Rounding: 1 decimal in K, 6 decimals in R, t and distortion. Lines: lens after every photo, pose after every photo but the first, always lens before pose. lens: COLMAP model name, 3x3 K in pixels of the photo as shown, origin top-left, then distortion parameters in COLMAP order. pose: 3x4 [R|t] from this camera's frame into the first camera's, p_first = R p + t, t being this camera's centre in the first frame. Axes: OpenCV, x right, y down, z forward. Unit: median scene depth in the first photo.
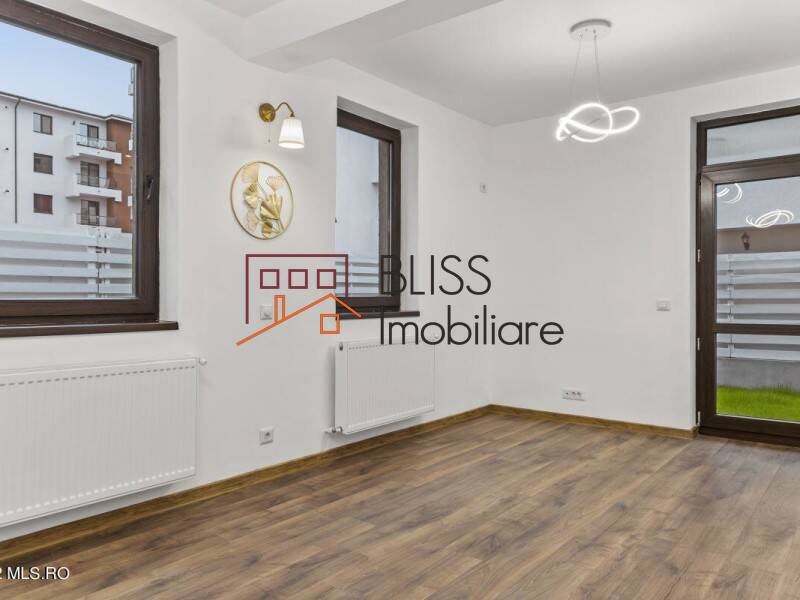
lens RADIAL K [[598.1, 0, 393.8], [0, 598.1, 296.7], [0, 0, 1]] dist [0.005439, -0.003949]
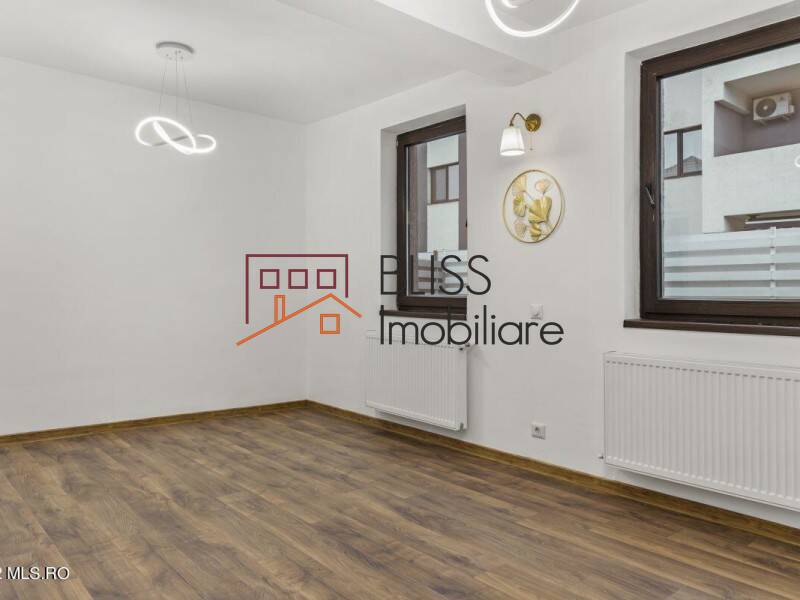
lens RADIAL K [[598.1, 0, 393.8], [0, 598.1, 296.7], [0, 0, 1]] dist [0.005439, -0.003949]
pose [[-0.175196, 0.002912, -0.984529, 0.954510], [-0.016488, 0.999847, 0.005891, -0.003349], [0.984396, 0.017265, -0.175121, 1.032426]]
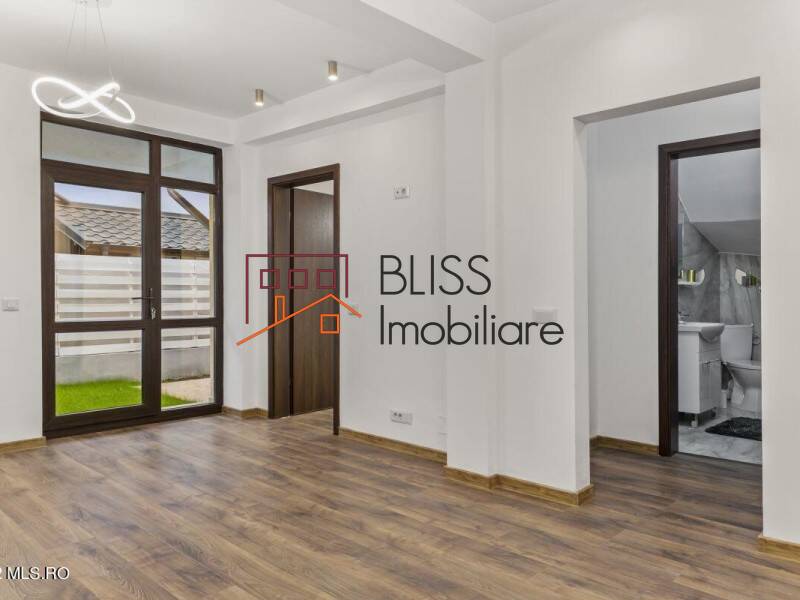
lens RADIAL K [[598.1, 0, 393.8], [0, 598.1, 296.7], [0, 0, 1]] dist [0.005439, -0.003949]
pose [[0.079378, 0.002889, 0.996840, -0.568056], [-0.005476, 0.999982, -0.002462, 0.001199], [-0.996830, -0.005263, 0.079393, 0.526859]]
